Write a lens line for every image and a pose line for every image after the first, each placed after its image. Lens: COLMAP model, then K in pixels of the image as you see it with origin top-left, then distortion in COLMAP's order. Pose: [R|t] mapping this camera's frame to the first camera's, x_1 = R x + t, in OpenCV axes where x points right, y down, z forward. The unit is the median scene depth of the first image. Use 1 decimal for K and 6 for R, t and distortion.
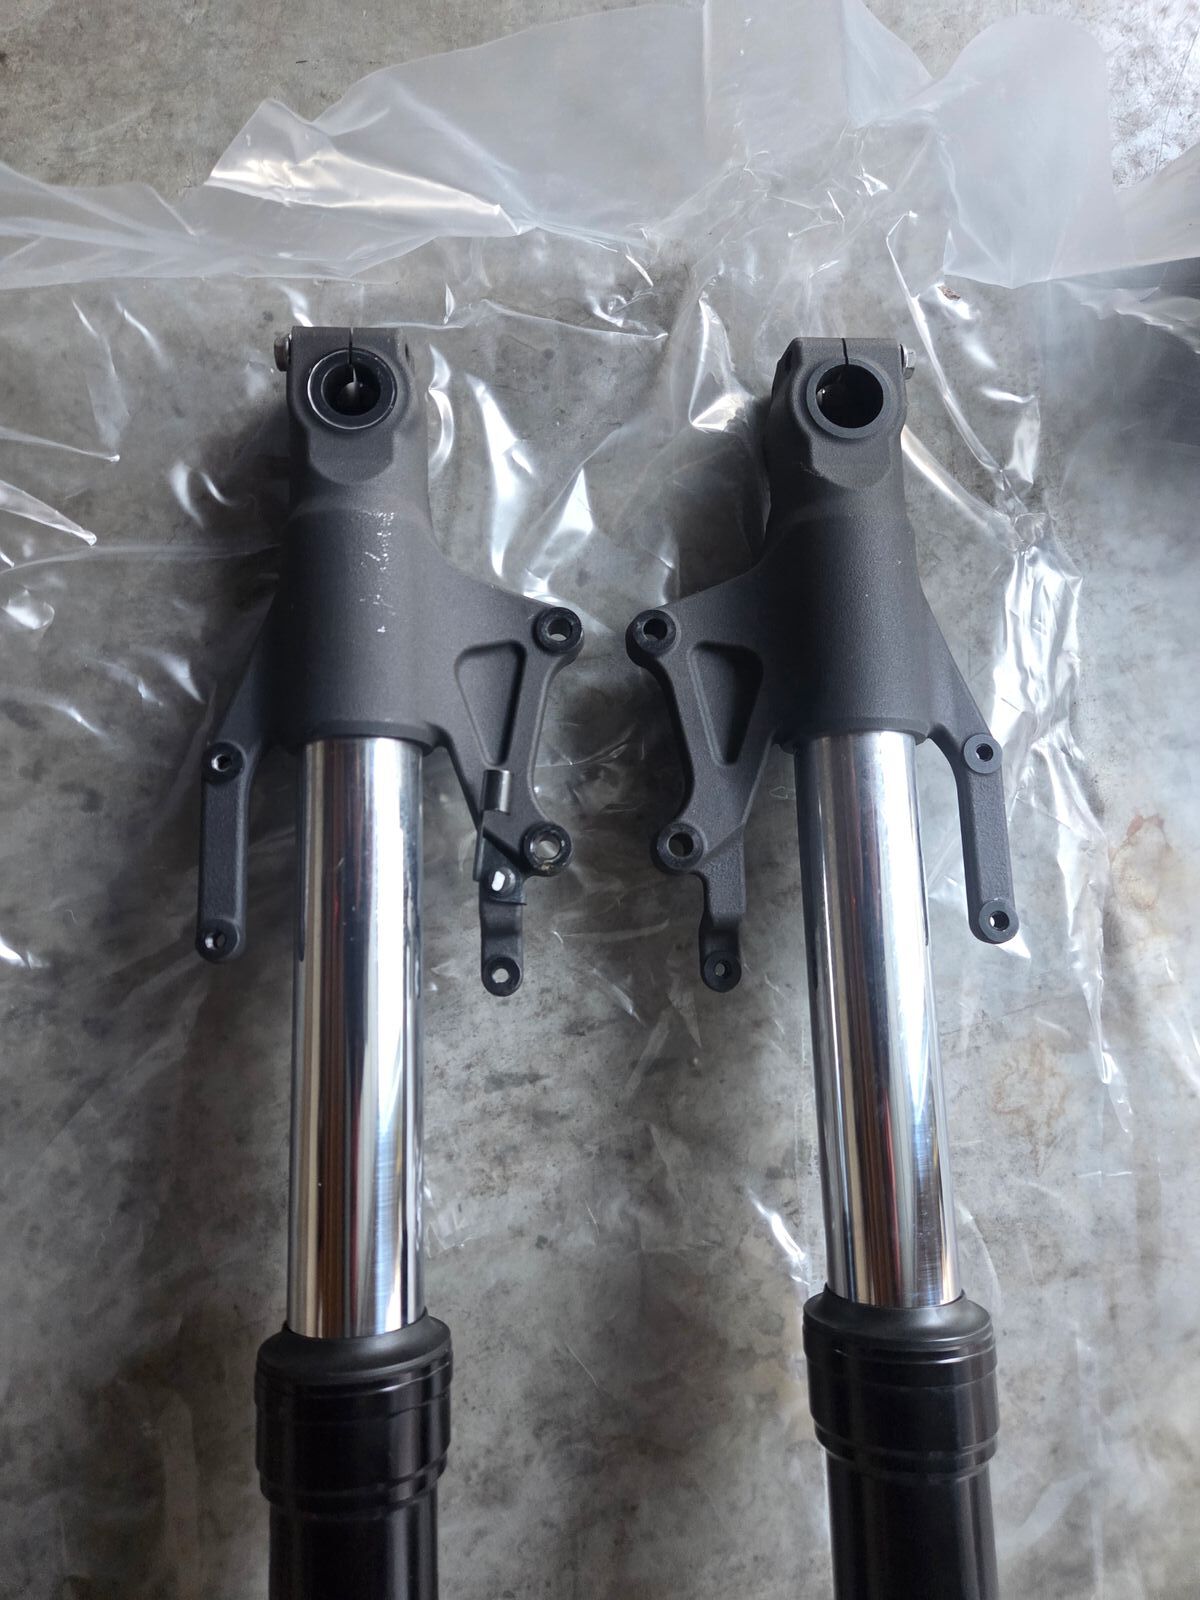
lens RADIAL K [[1075.7, 0, 597.8], [0, 1075.7, 811.4], [0, 0, 1]] dist [0.061539, -0.057335]
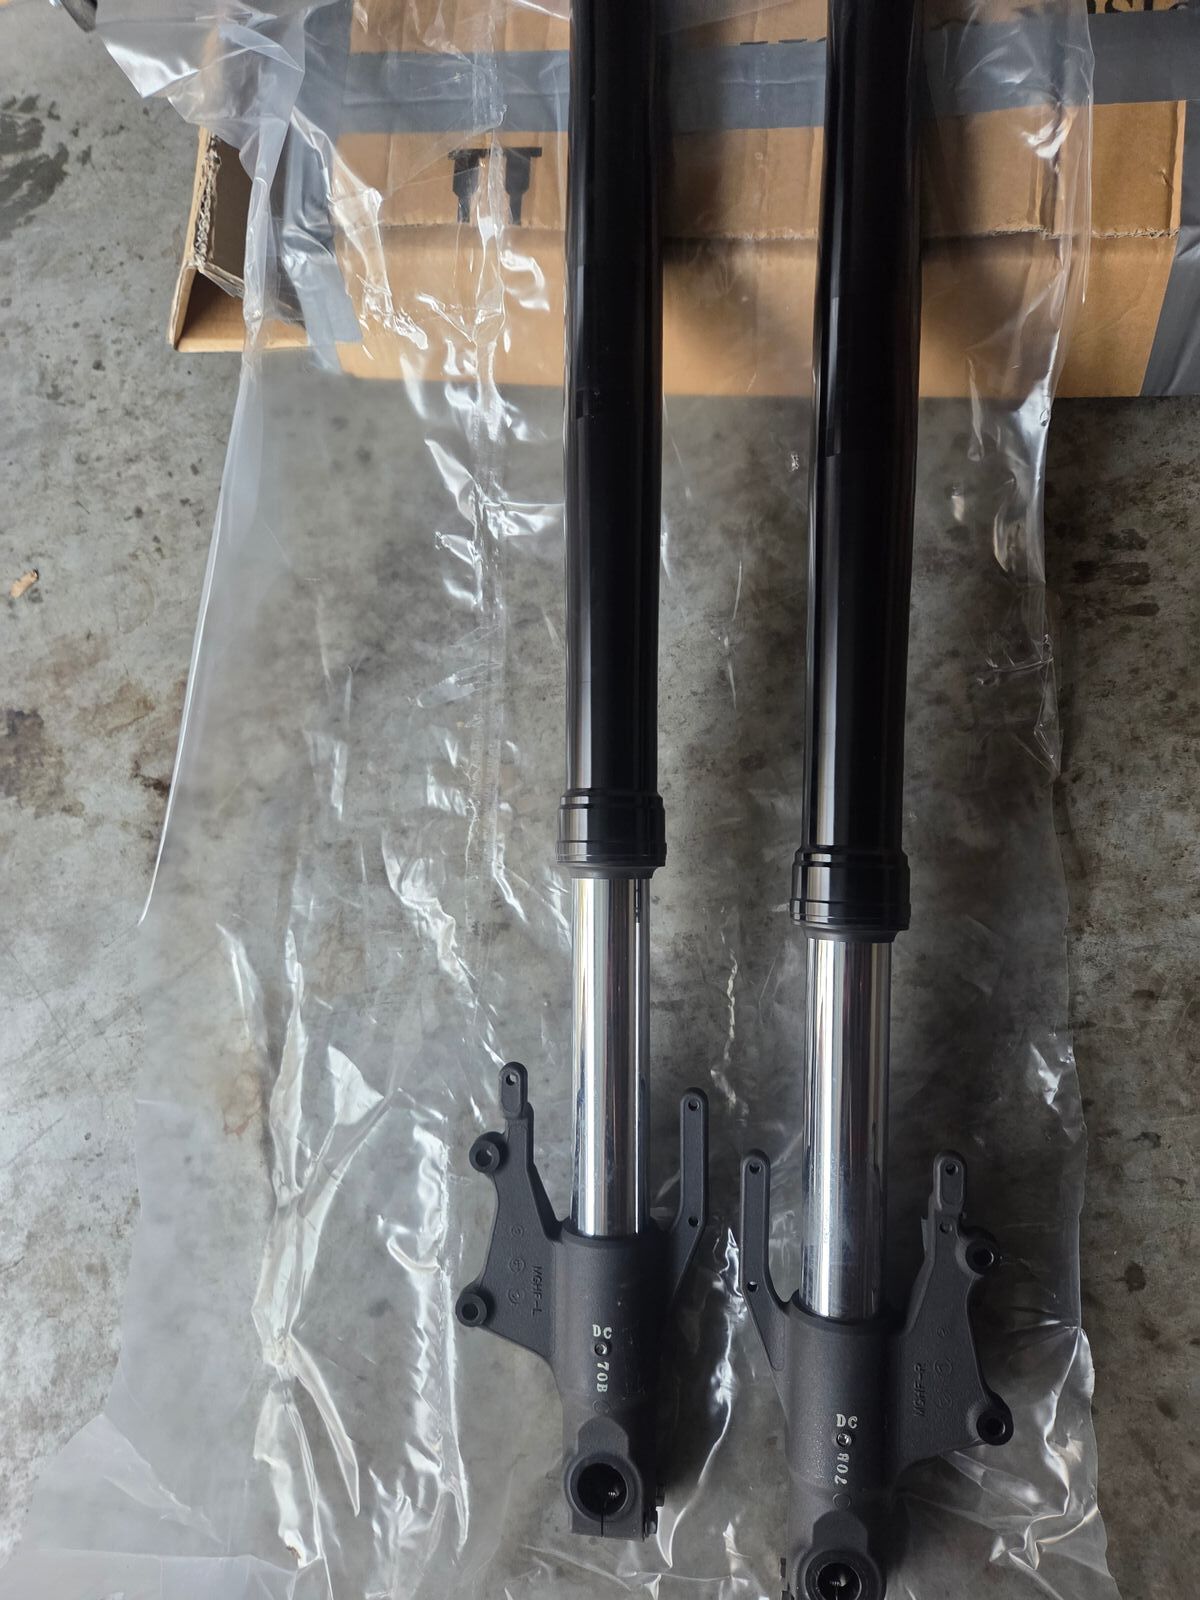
lens RADIAL K [[1075.7, 0, 593.7], [0, 1075.7, 802.5], [0, 0, 1]] dist [0.061539, -0.057335]
pose [[-0.990505, -0.086264, 0.107044, -0.118038], [0.106088, -0.974835, 0.196066, 0.222843], [0.087437, 0.205561, 0.974730, -0.550216]]
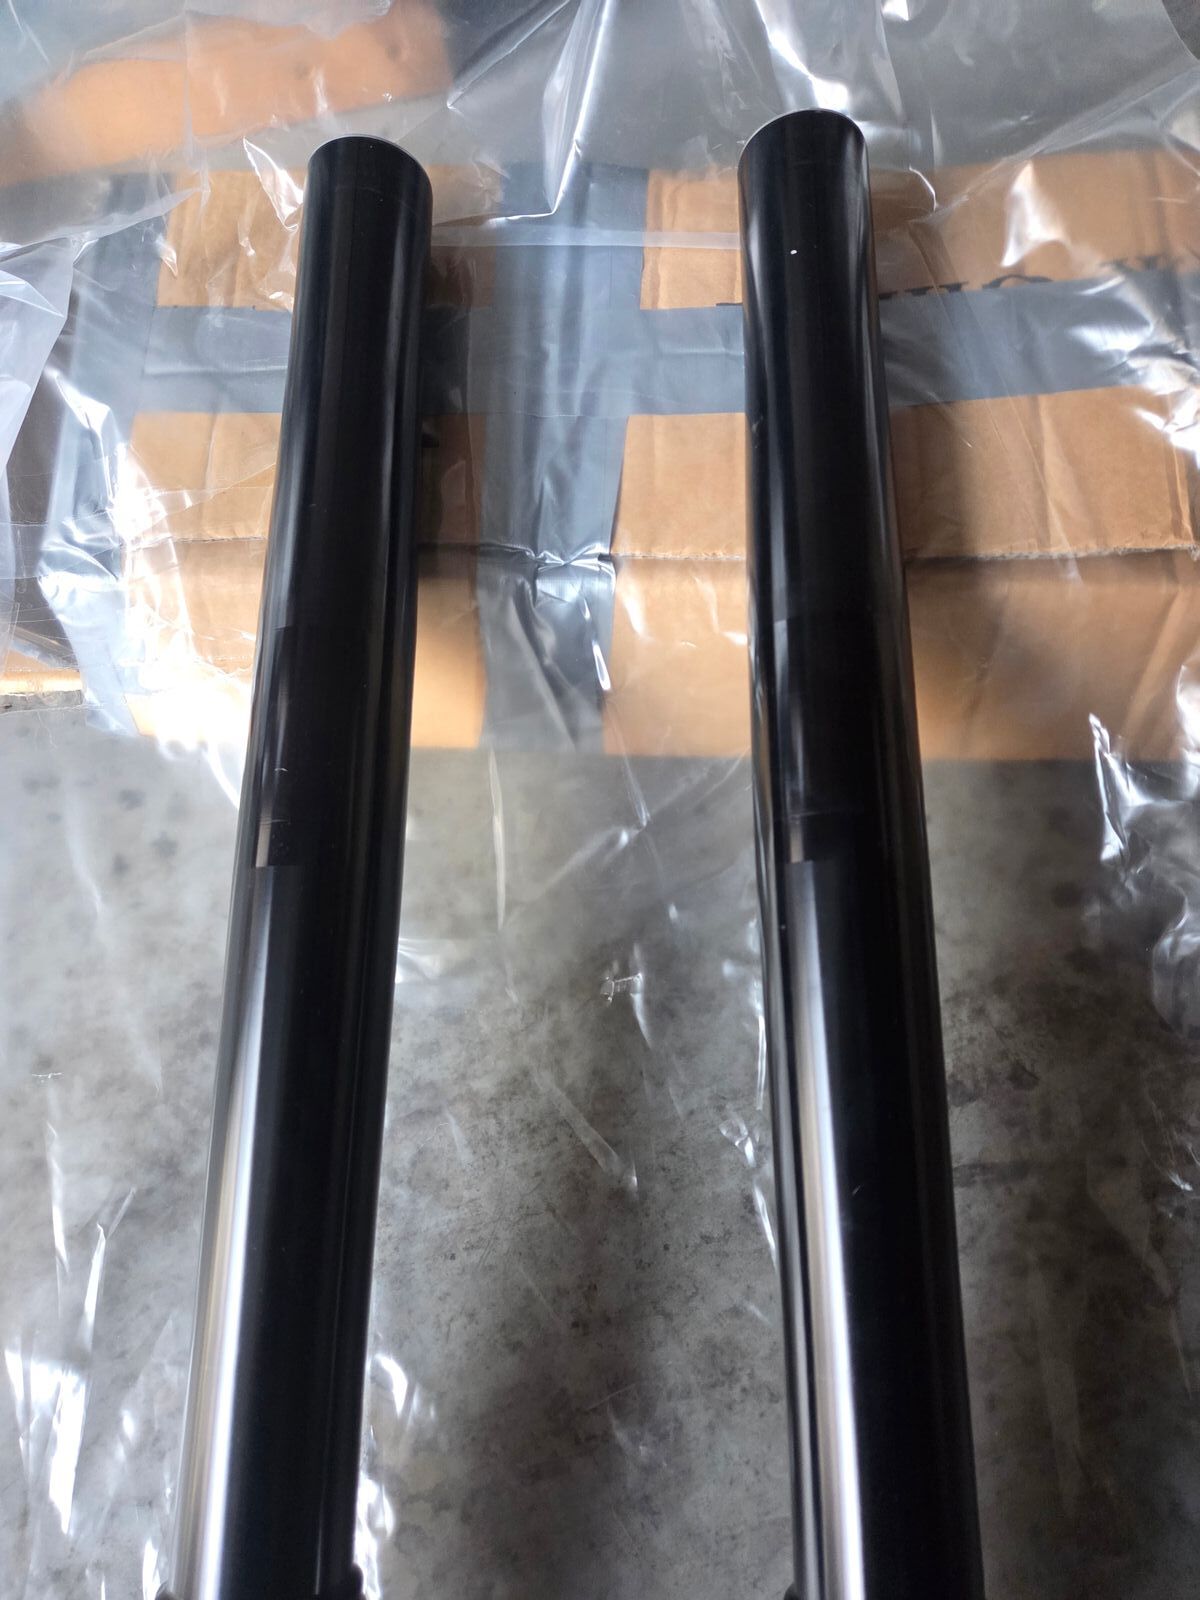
lens RADIAL K [[1075.7, 0, 596.0], [0, 1075.7, 787.1], [0, 0, 1]] dist [0.061539, -0.057335]
pose [[-0.999358, -0.034167, 0.010745, 0.021031], [0.035502, -0.905203, 0.423494, 0.662863], [-0.004743, 0.423604, 0.905835, -0.056080]]
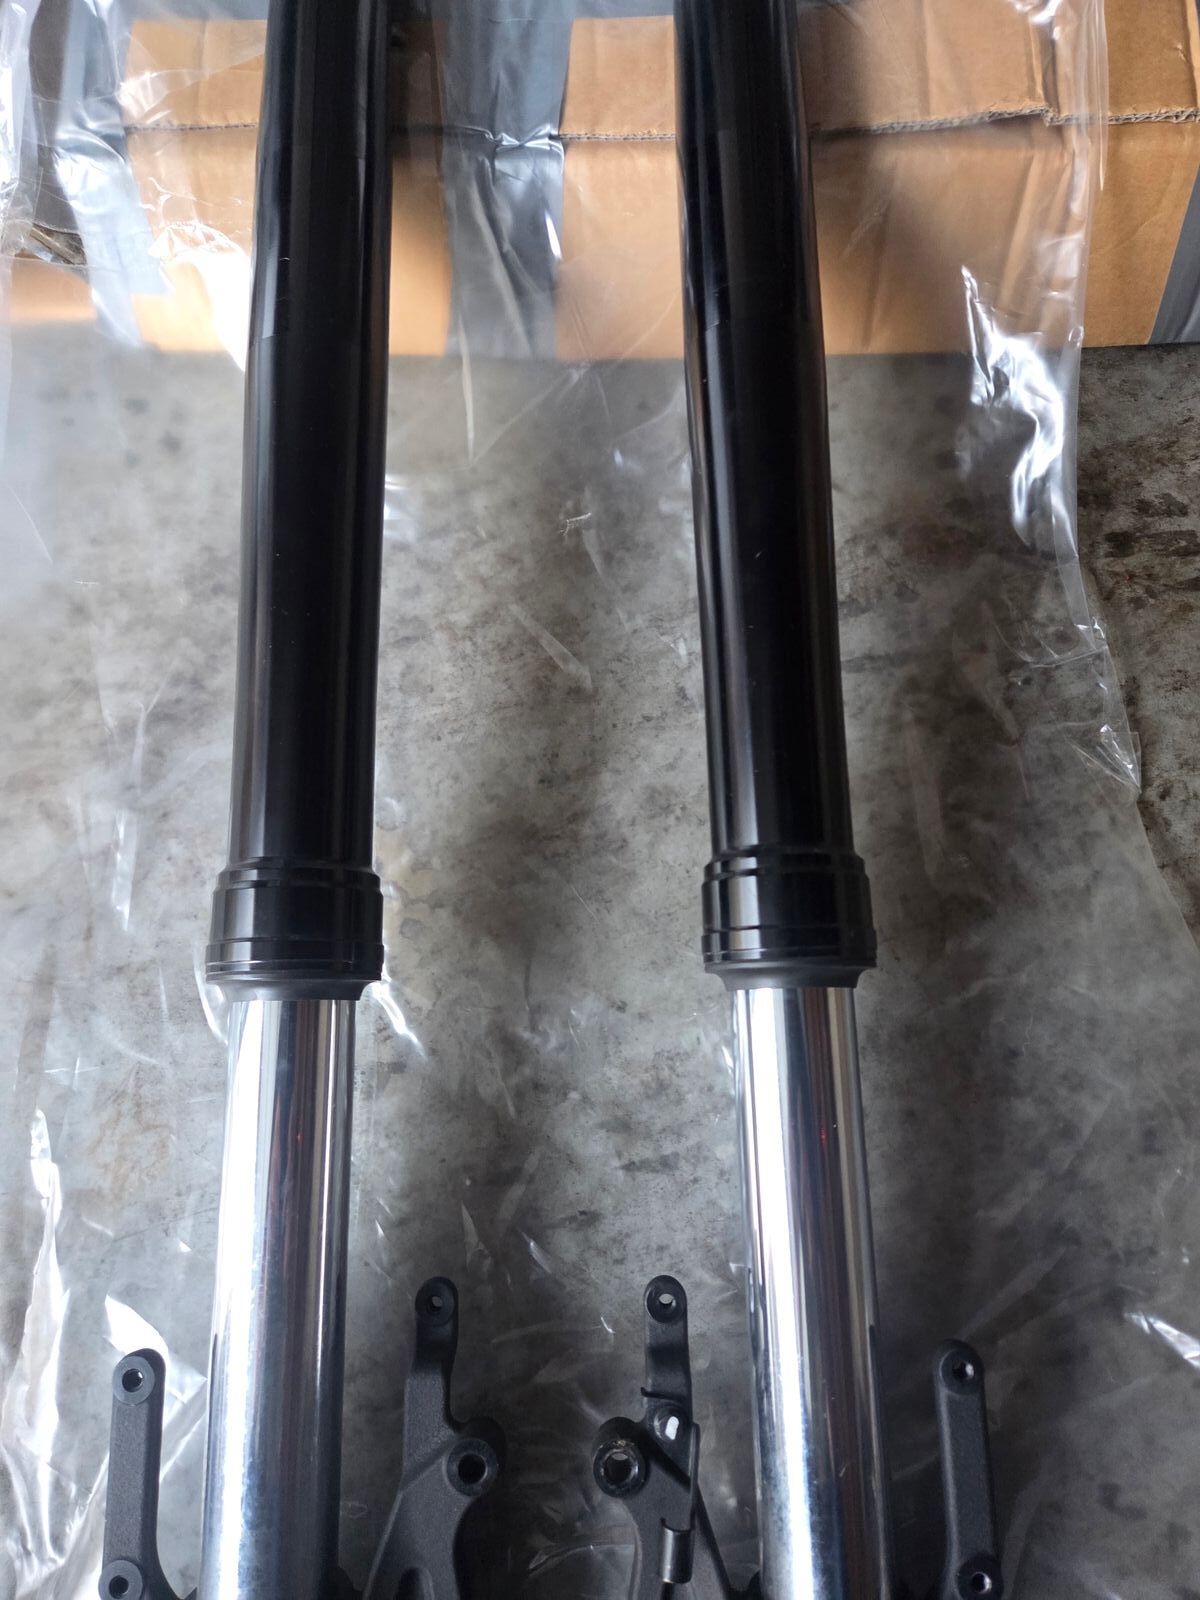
lens RADIAL K [[1075.7, 0, 599.7], [0, 1075.7, 803.4], [0, 0, 1]] dist [0.061539, -0.057335]
pose [[-0.999219, -0.017802, -0.035268, 0.010975], [0.003515, -0.929236, 0.369470, 0.191711], [-0.039349, 0.369058, 0.928573, -0.061490]]
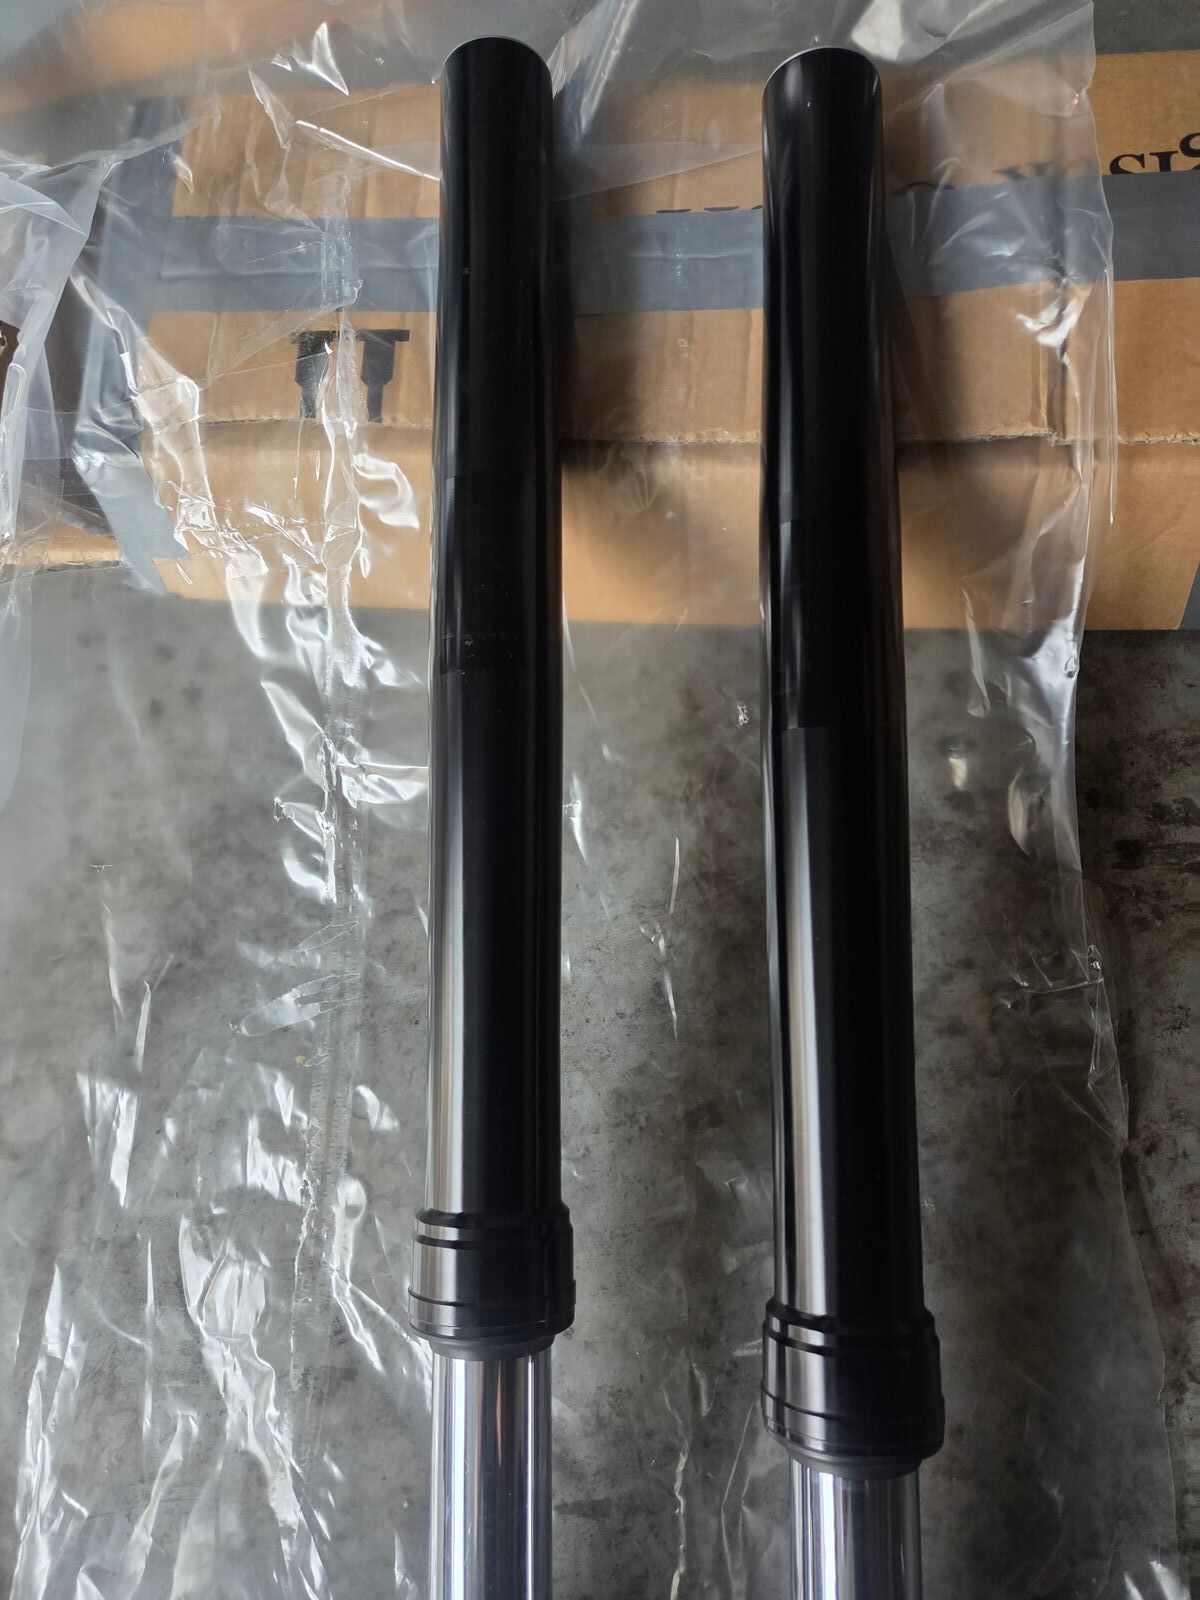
lens RADIAL K [[1075.7, 0, 607.0], [0, 1075.7, 788.0], [0, 0, 1]] dist [0.061539, -0.057335]
pose [[-0.995357, -0.058718, 0.076267, -0.141258], [0.081339, -0.936786, 0.340319, 0.542339], [0.051463, 0.344942, 0.937212, -0.197204]]
